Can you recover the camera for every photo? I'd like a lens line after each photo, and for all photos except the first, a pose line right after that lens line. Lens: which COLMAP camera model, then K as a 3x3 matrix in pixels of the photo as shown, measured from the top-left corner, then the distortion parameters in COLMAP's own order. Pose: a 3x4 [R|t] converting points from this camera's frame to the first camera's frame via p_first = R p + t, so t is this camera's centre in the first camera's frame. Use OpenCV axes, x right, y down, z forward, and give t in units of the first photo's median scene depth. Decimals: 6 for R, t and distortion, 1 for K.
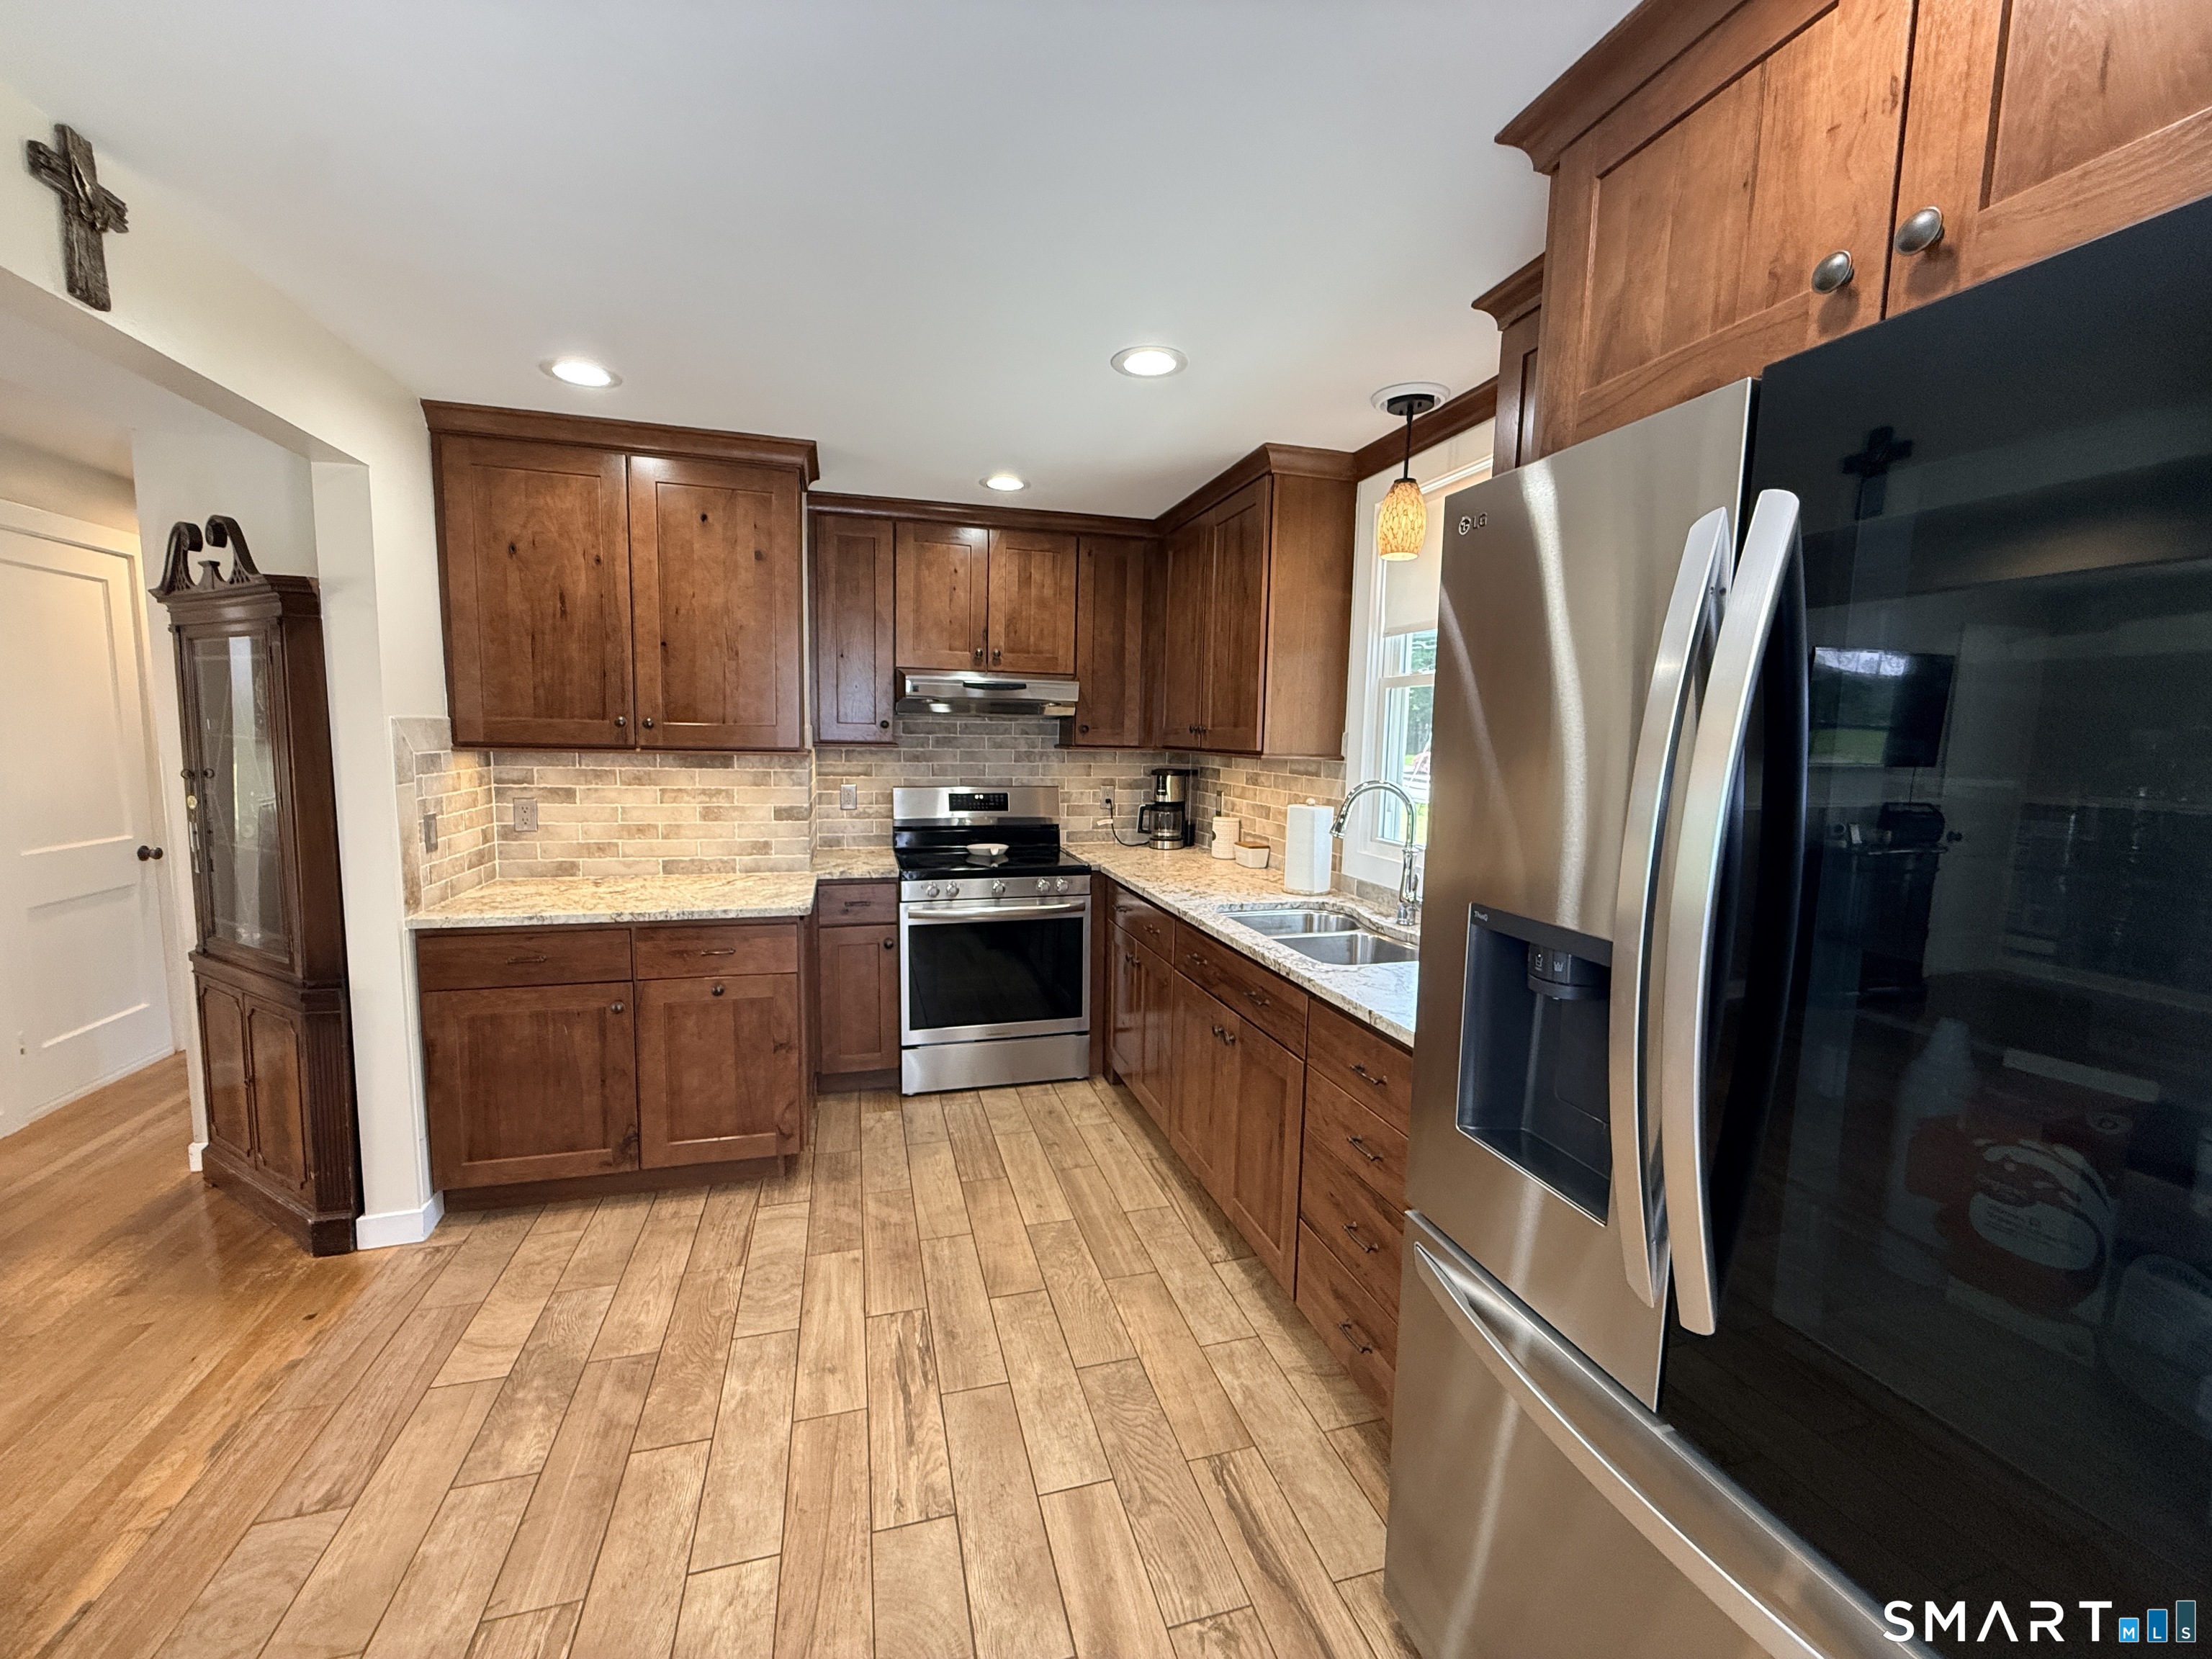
lens RADIAL K [[878.8, 0, 1106.9], [0, 878.8, 819.0], [0, 0, 1]] dist [0.000484, -0.000387]
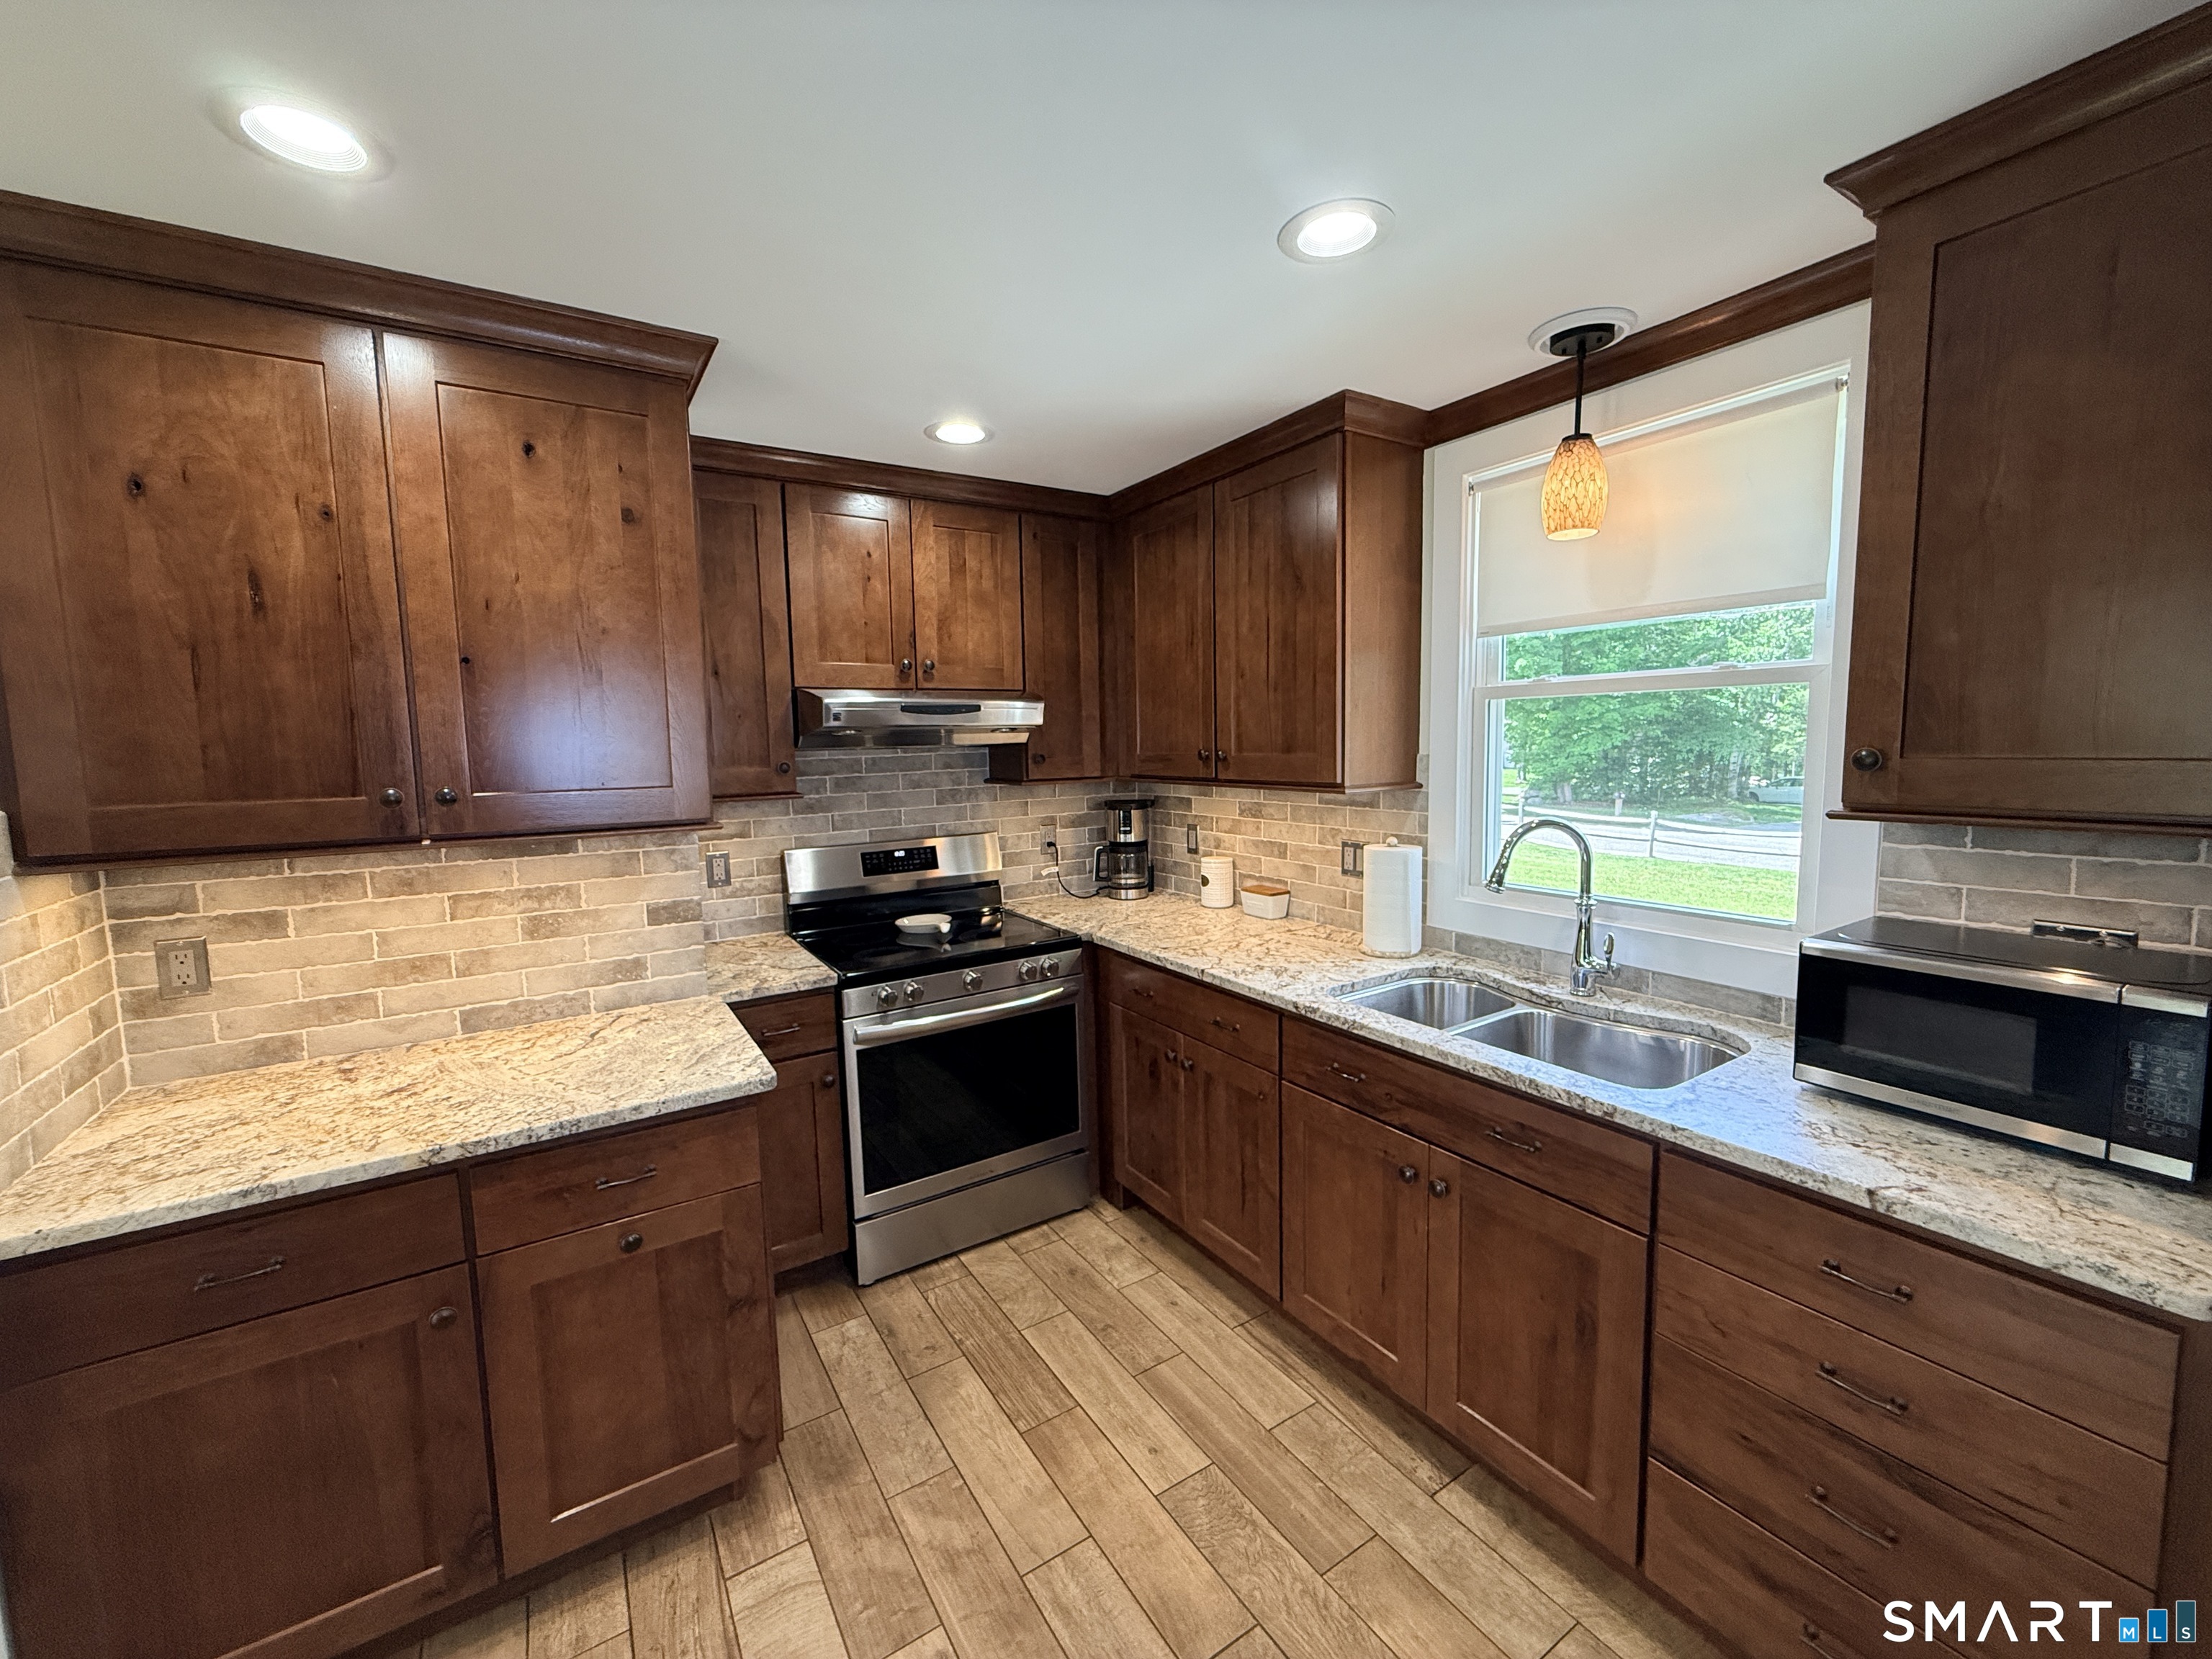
lens RADIAL K [[878.8, 0, 1106.9], [0, 878.8, 820.0], [0, 0, 1]] dist [0.000484, -0.000387]
pose [[0.958295, -0.067328, 0.277738, -0.256862], [0.068605, 0.997631, 0.005130, -0.064508], [-0.277426, 0.014138, 0.960643, 0.309180]]
